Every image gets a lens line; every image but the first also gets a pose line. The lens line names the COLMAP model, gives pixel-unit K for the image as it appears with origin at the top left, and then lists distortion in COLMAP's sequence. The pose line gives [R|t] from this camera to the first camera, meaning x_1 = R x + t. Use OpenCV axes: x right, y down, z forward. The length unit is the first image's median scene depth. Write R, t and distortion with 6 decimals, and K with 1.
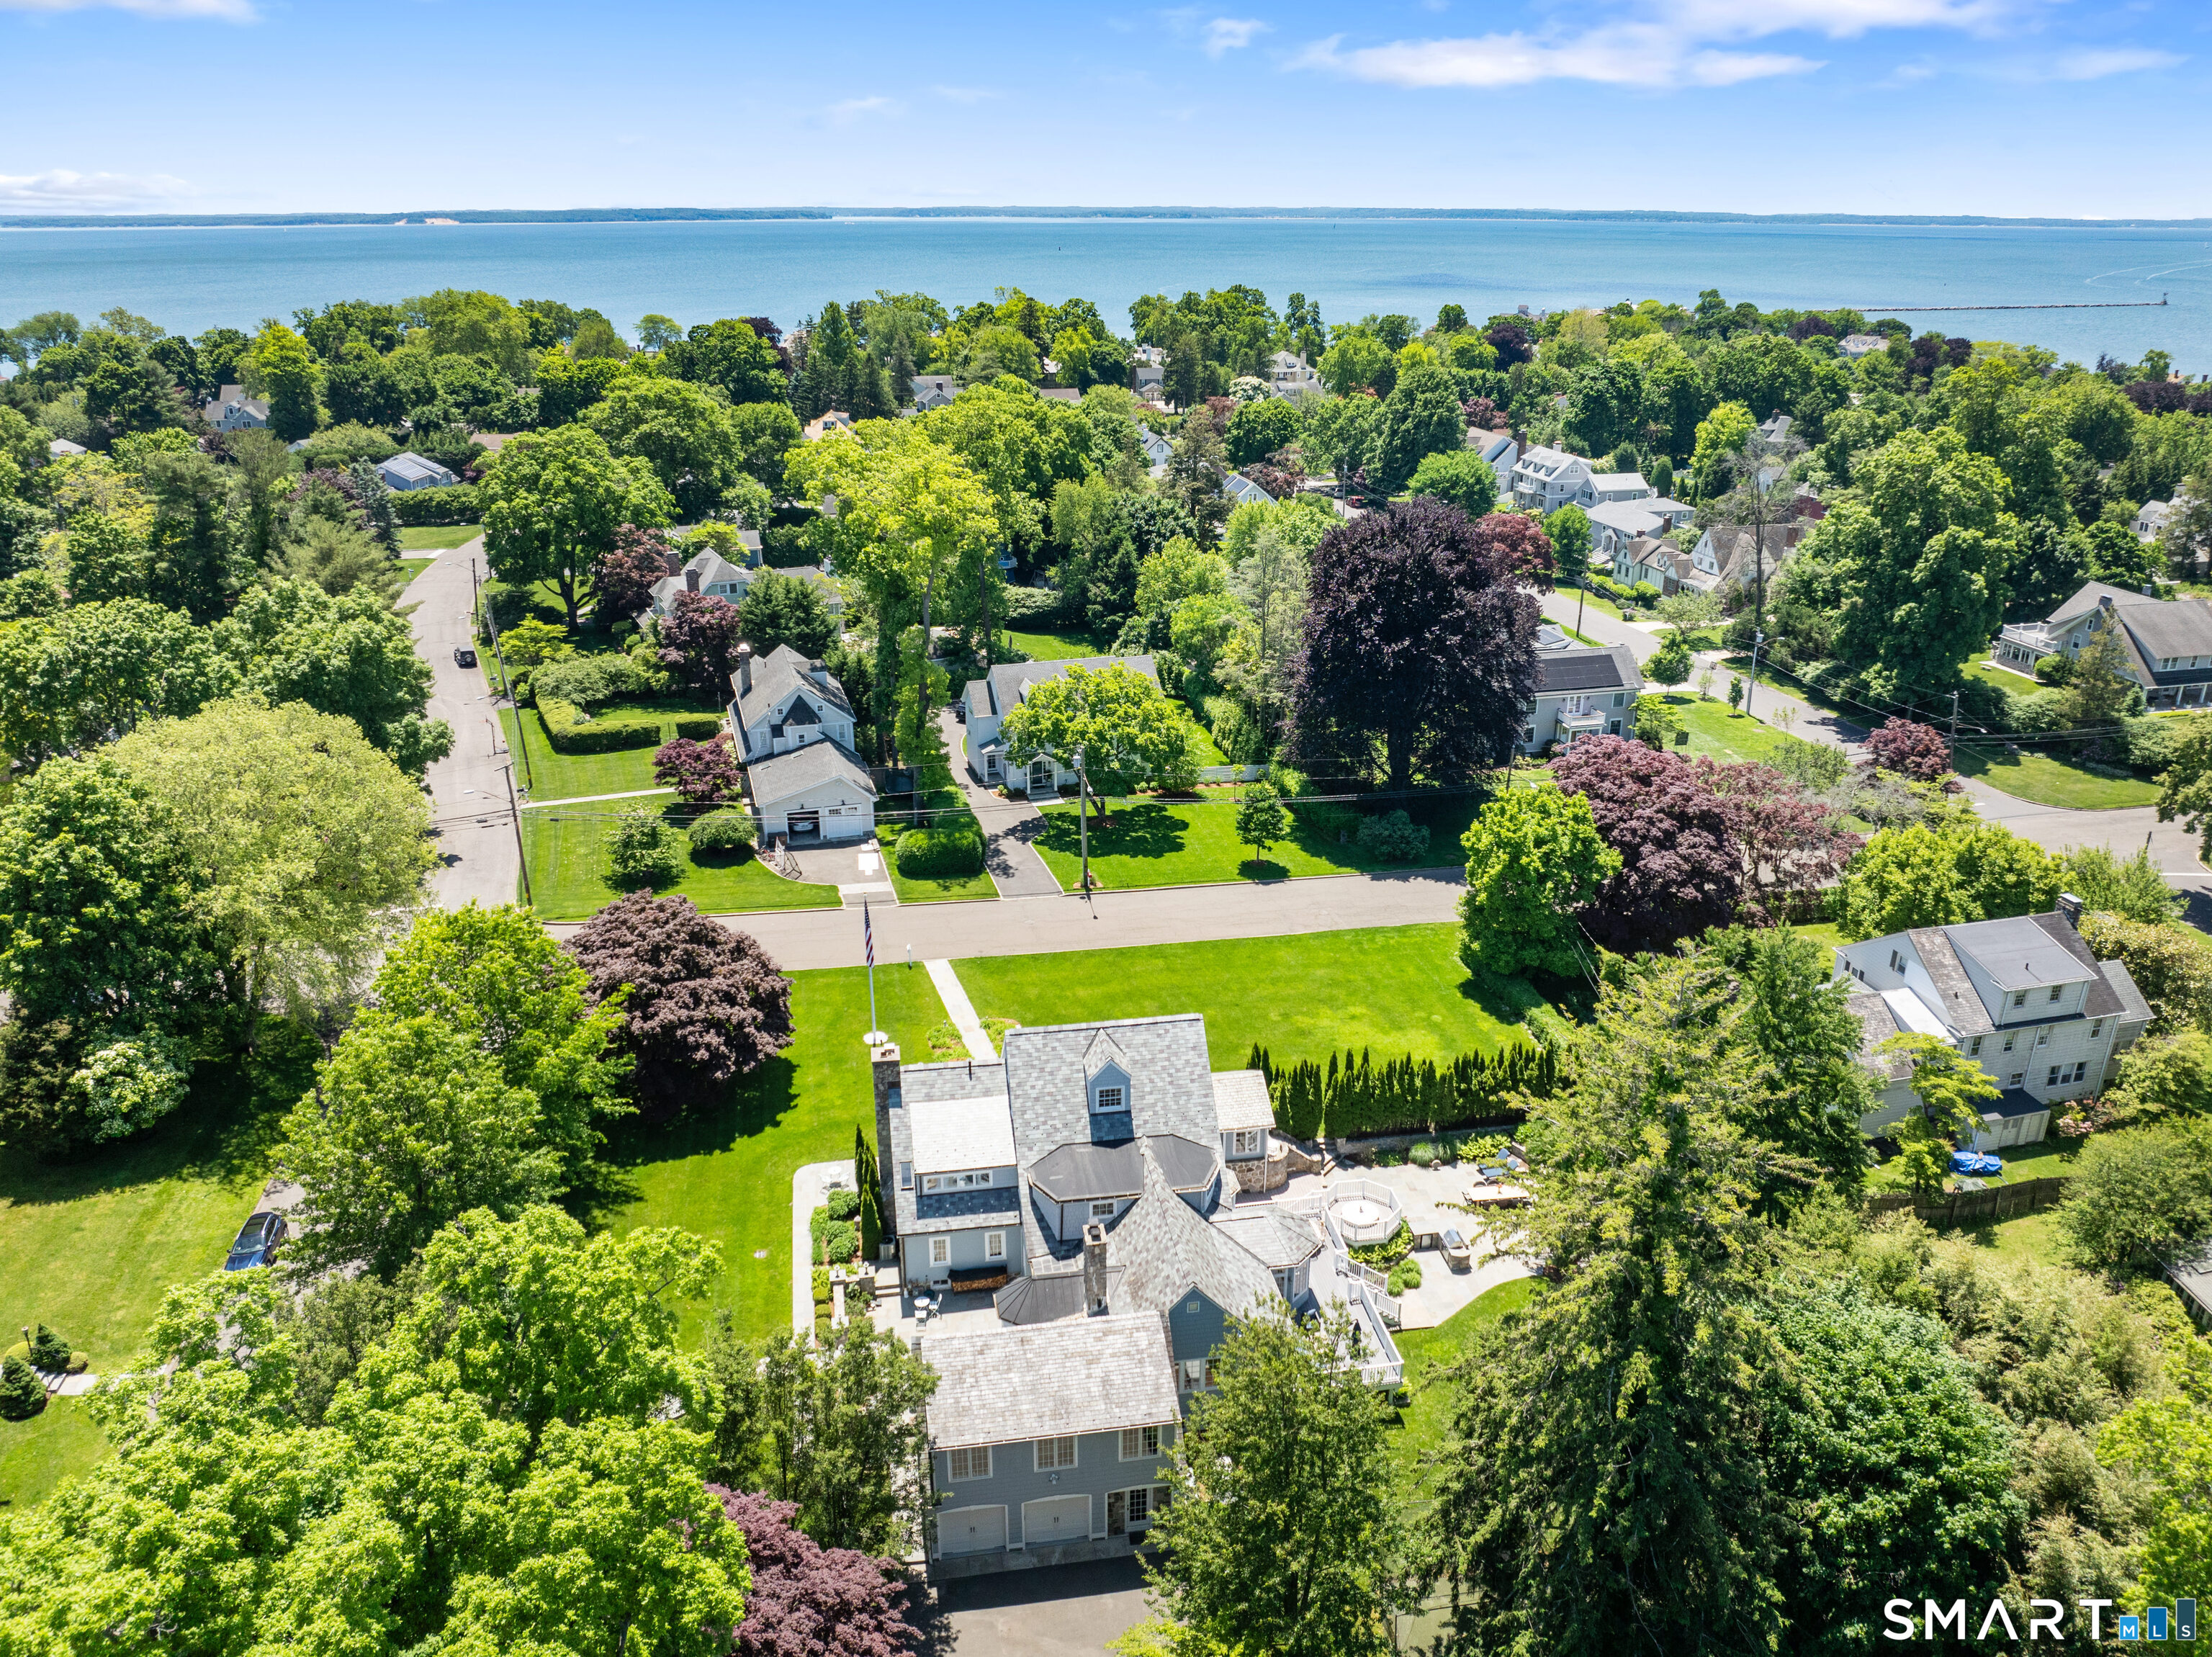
lens RADIAL K [[1560.2, 0, 1106.0], [0, 1560.2, 828.5], [0, 0, 1]] dist [-0.008308, -0.001023]
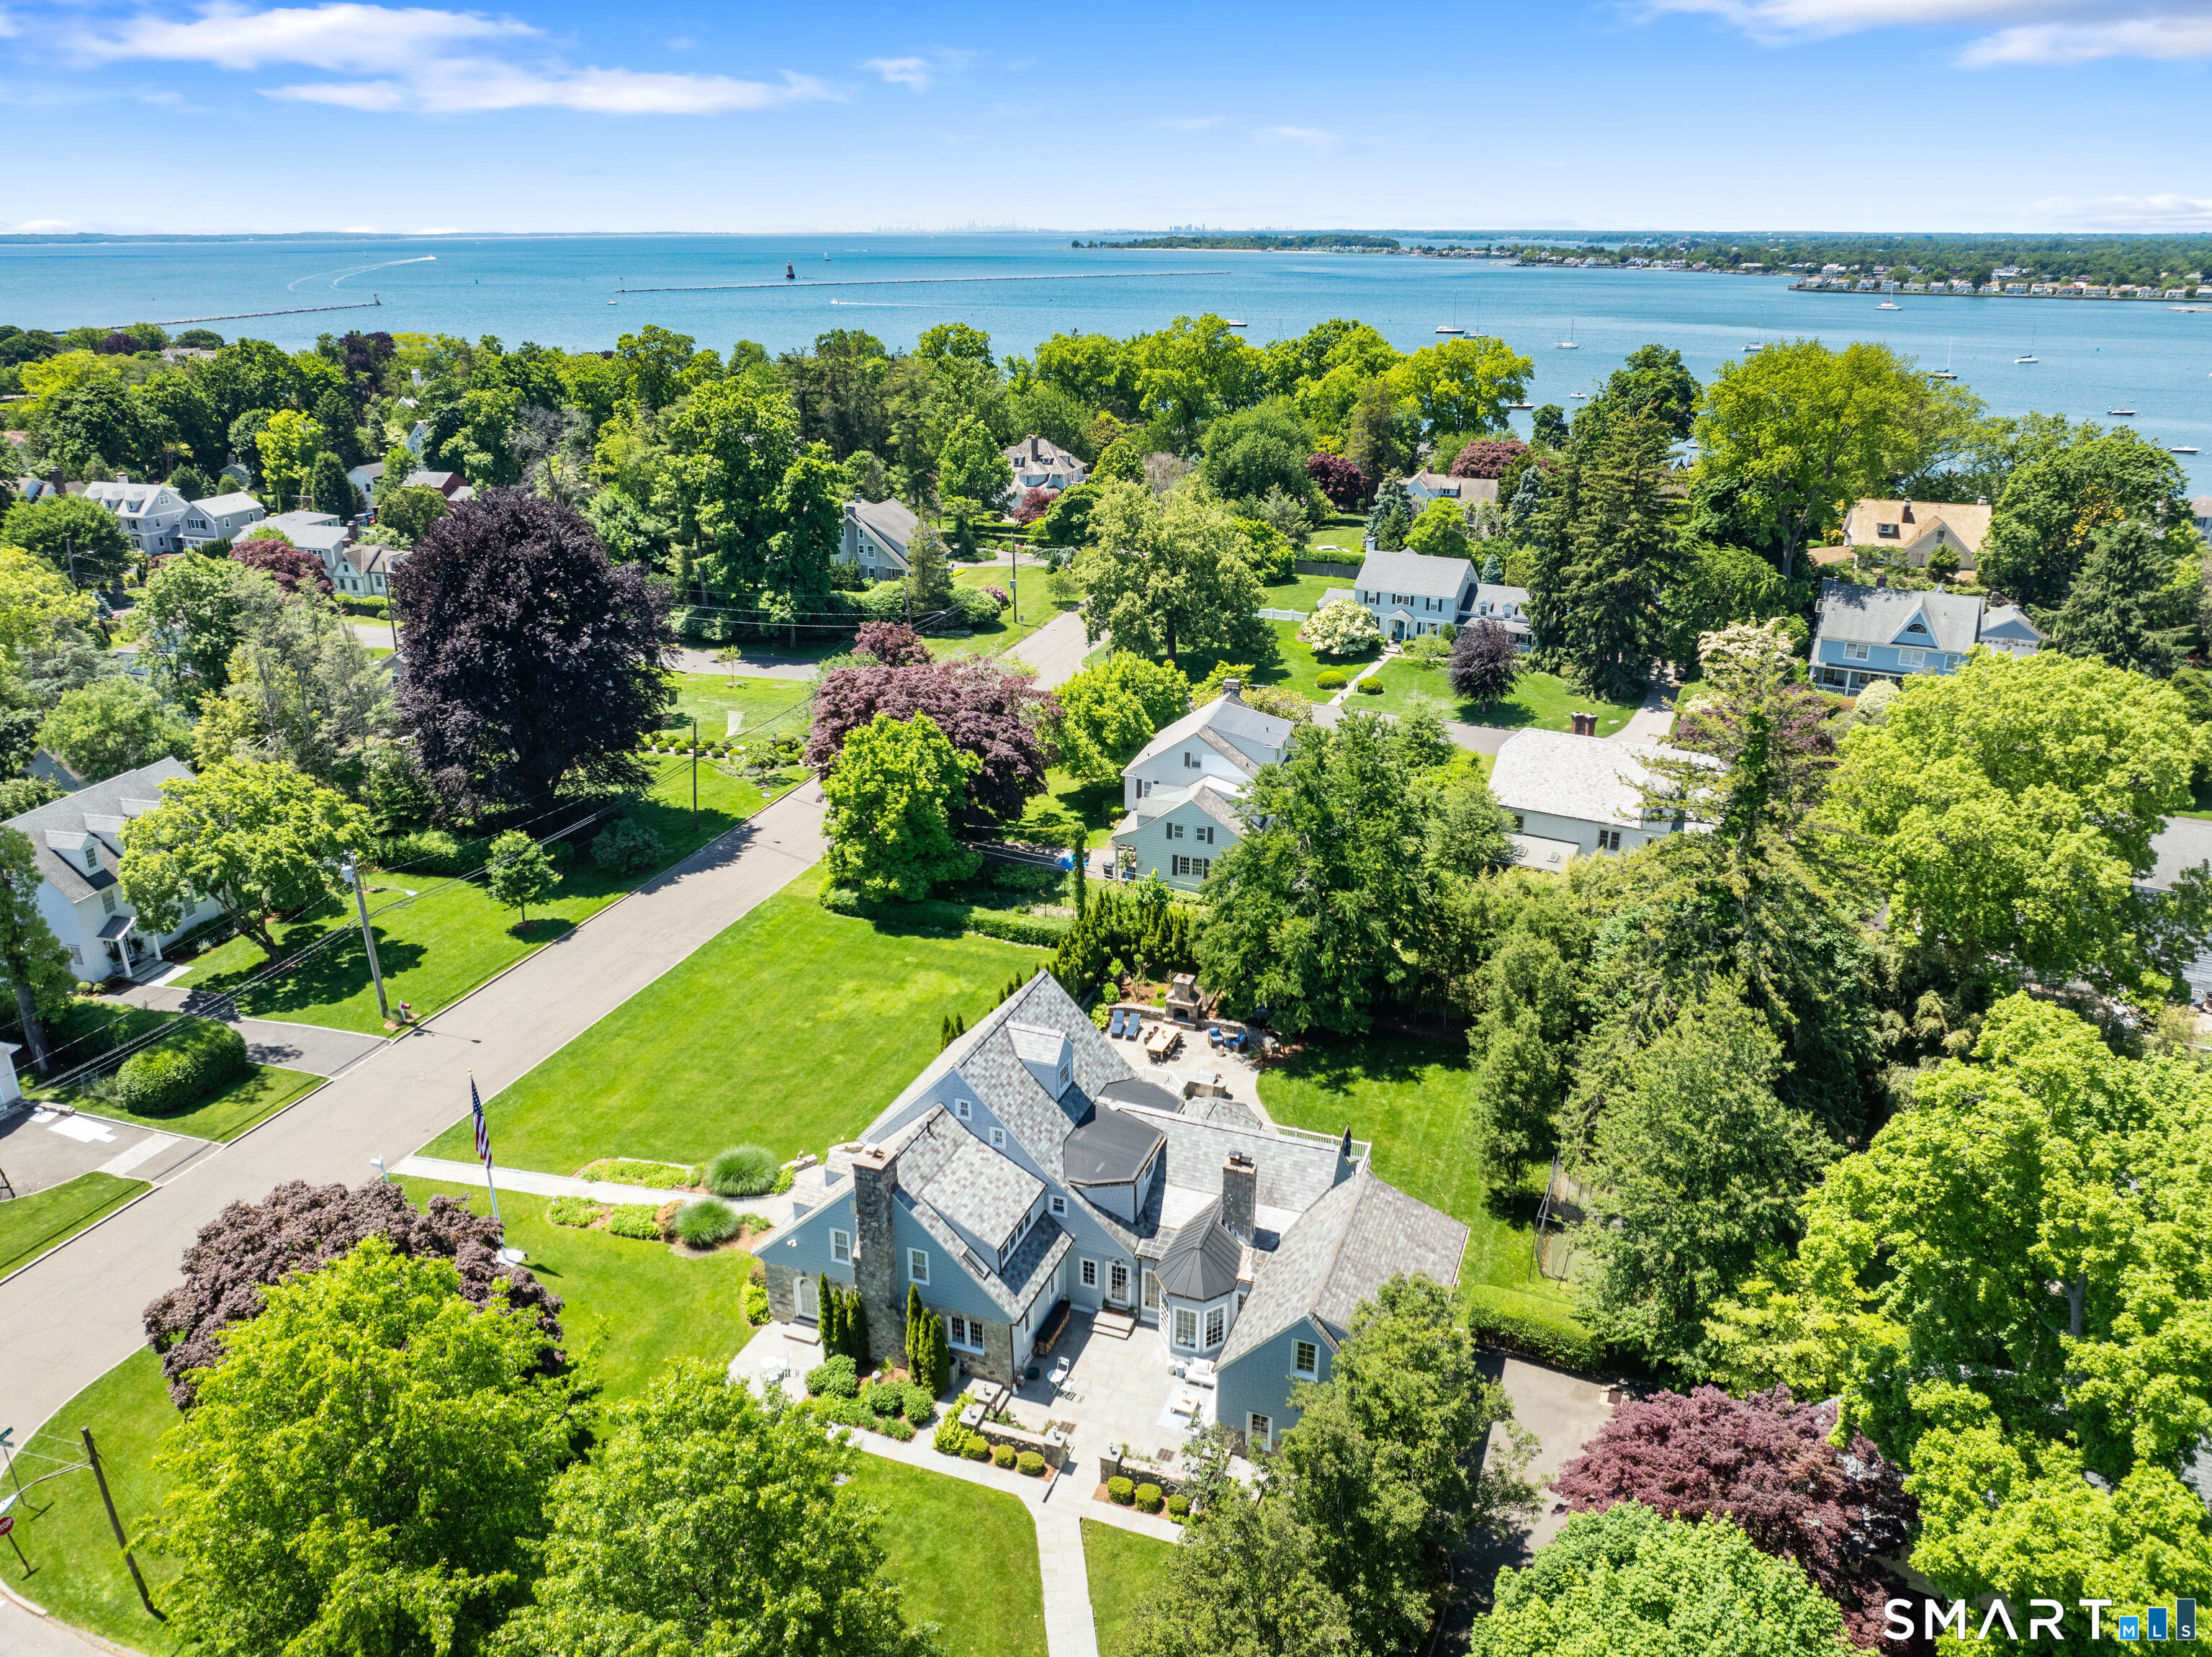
lens RADIAL K [[1560.2, 0, 1106.0], [0, 1560.2, 828.5], [0, 0, 1]] dist [-0.008308, -0.001023]
pose [[0.548346, -0.317466, 0.773649, -0.376736], [0.322228, 0.933913, 0.154842, -0.058101], [-0.771677, 0.164385, 0.614404, 0.222610]]
